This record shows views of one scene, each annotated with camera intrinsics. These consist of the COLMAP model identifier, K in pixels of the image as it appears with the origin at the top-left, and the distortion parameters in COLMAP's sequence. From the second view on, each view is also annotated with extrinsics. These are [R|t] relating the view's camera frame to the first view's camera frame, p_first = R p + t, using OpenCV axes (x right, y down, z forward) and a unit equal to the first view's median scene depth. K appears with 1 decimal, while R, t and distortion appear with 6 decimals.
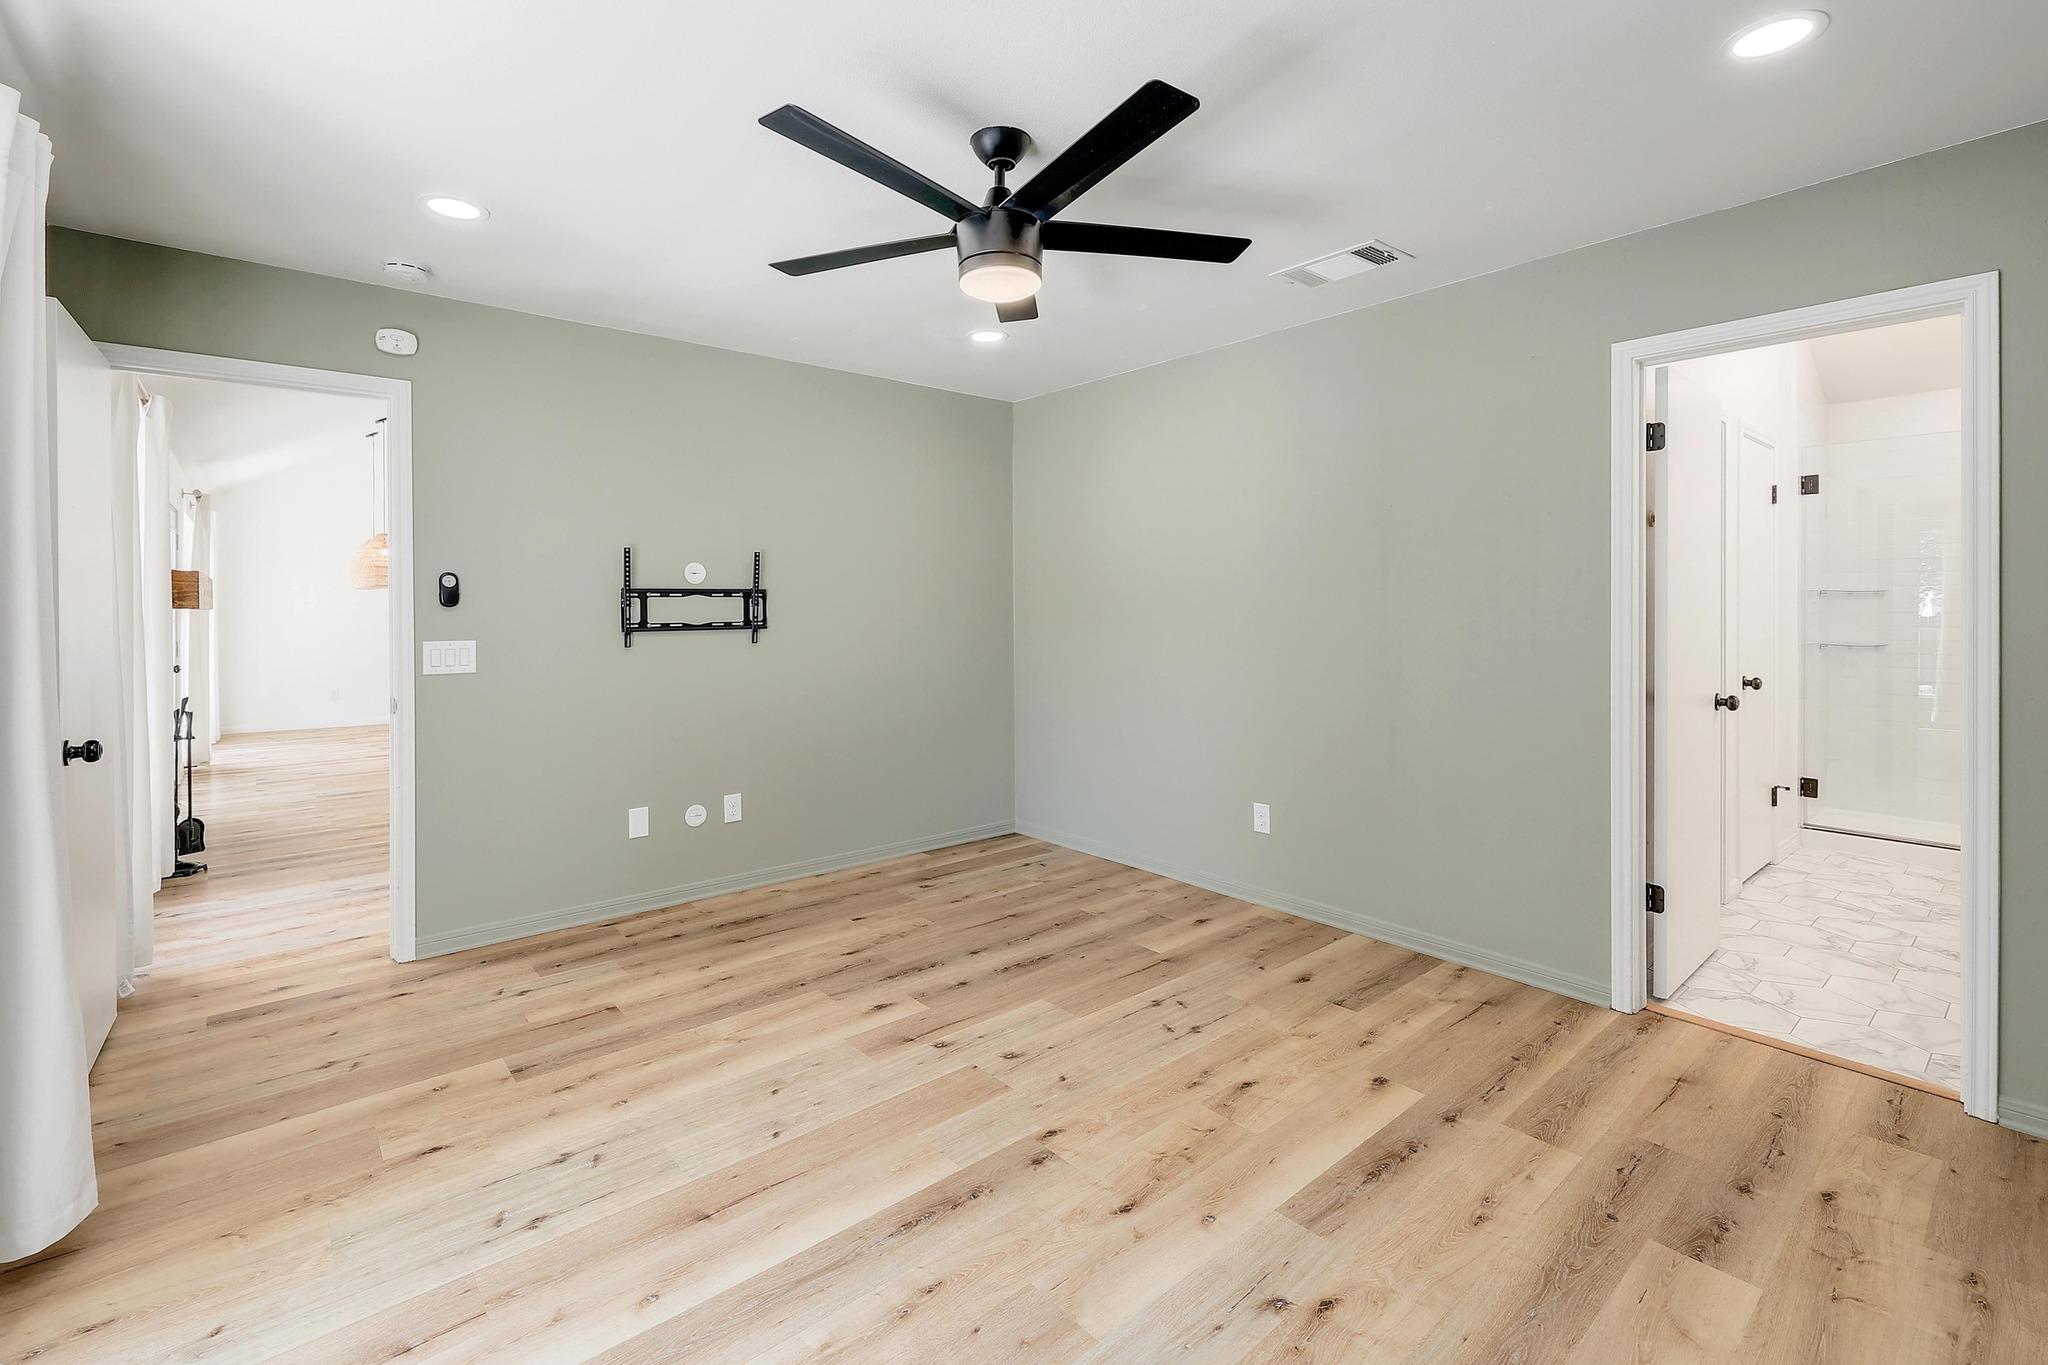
lens RADIAL K [[889.6, 0, 1040.7], [0, 889.6, 611.0], [0, 0, 1]] dist [0.000131, -0.000122]
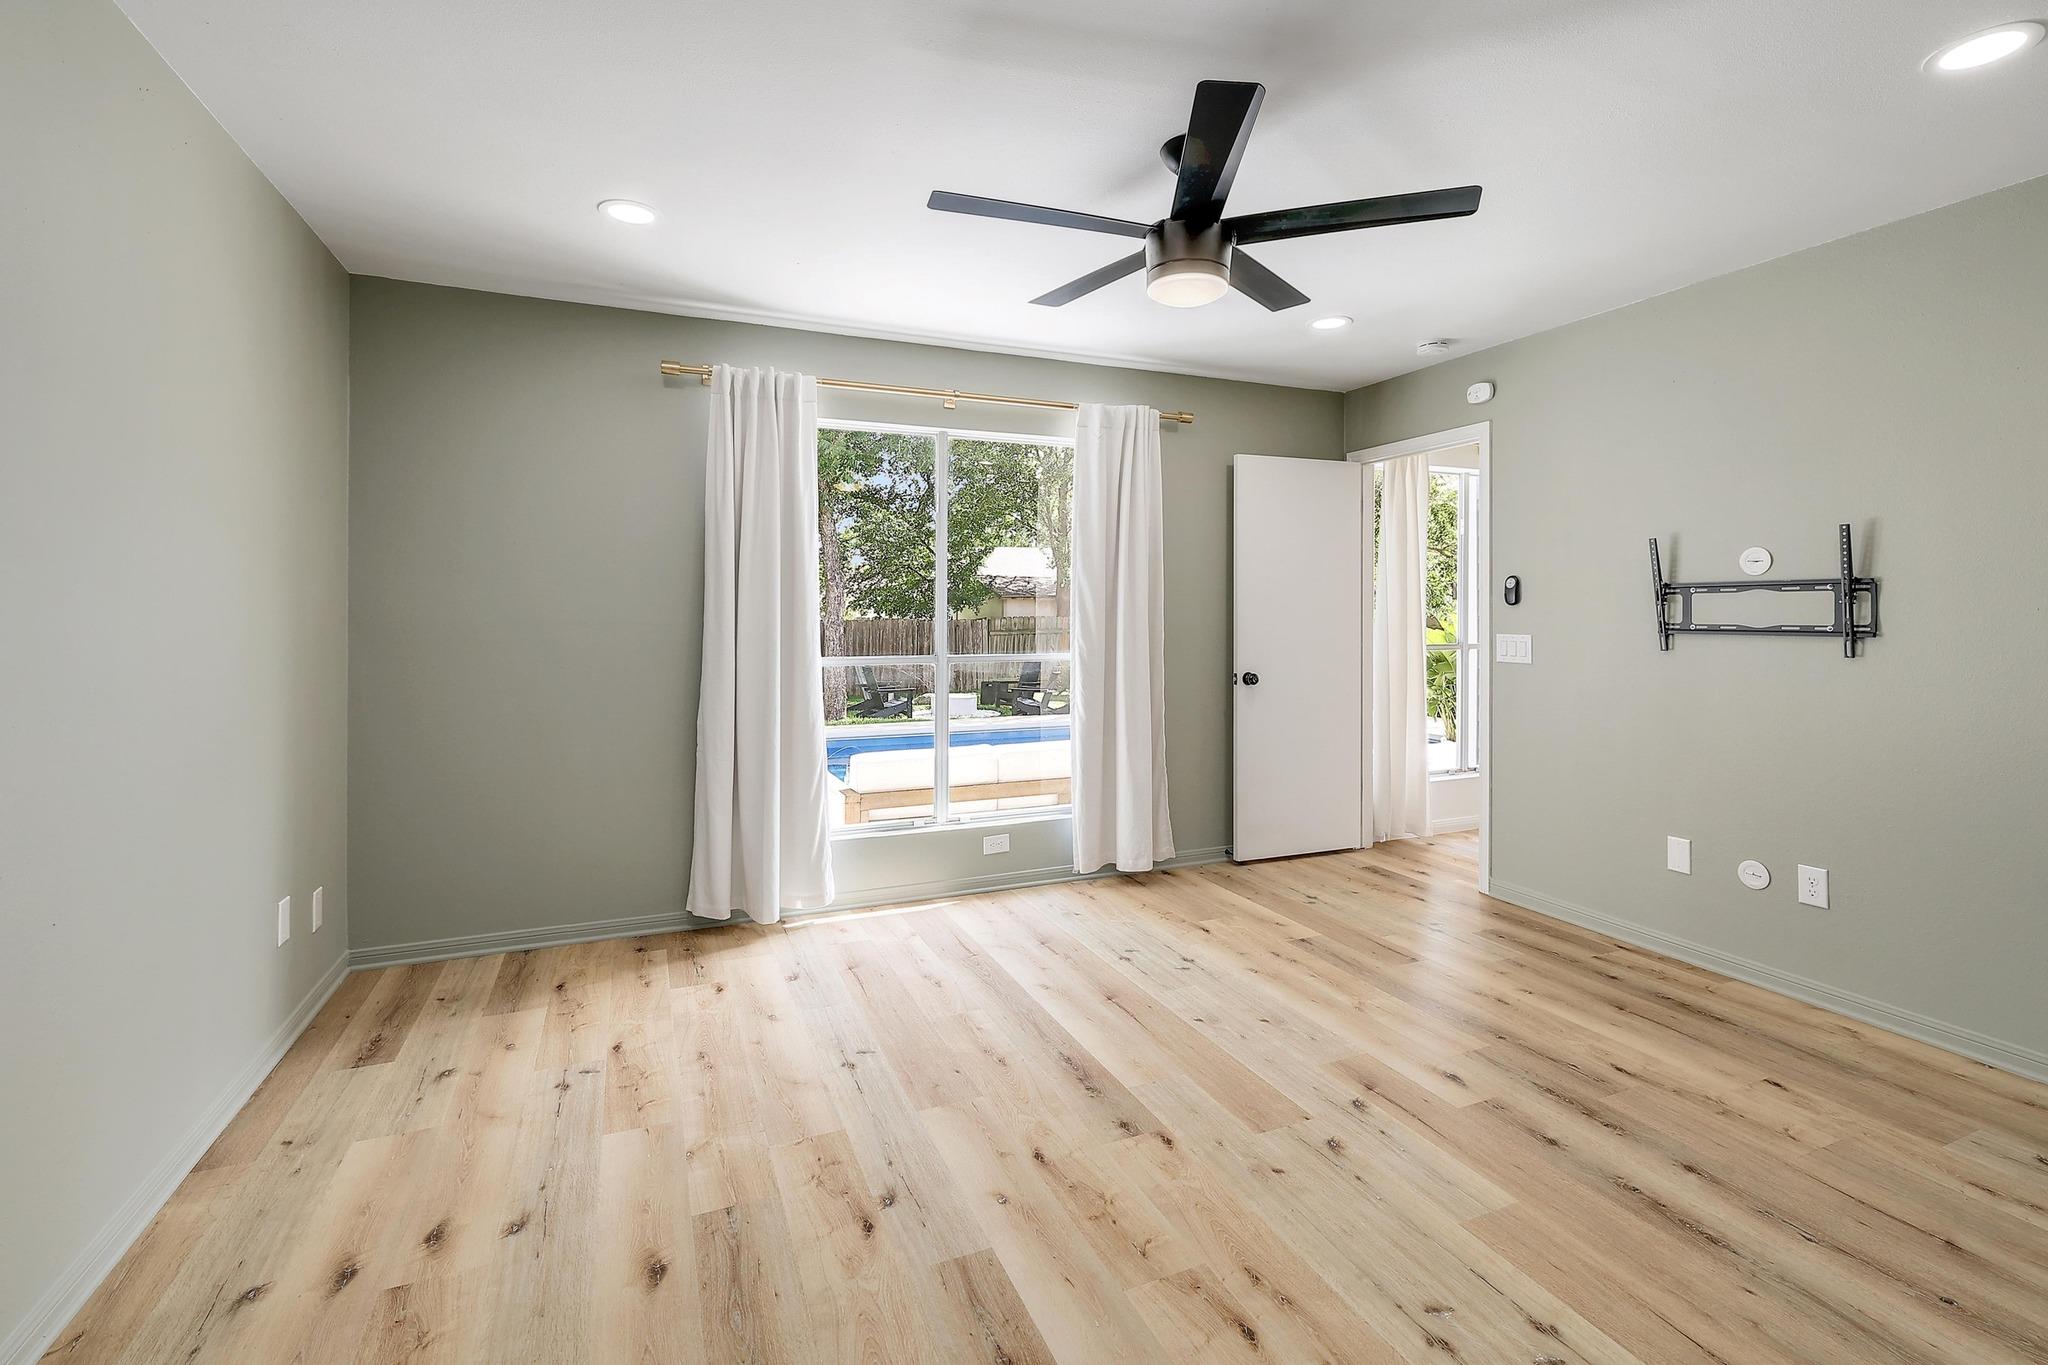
lens RADIAL K [[889.6, 0, 1007.0], [0, 889.6, 607.2], [0, 0, 1]] dist [0.000131, -0.000122]
pose [[-0.309300, 0.002035, -0.950962, 0.785317], [-0.002532, 0.999992, 0.002964, -0.004652], [0.950961, 0.003324, -0.309293, 0.889592]]
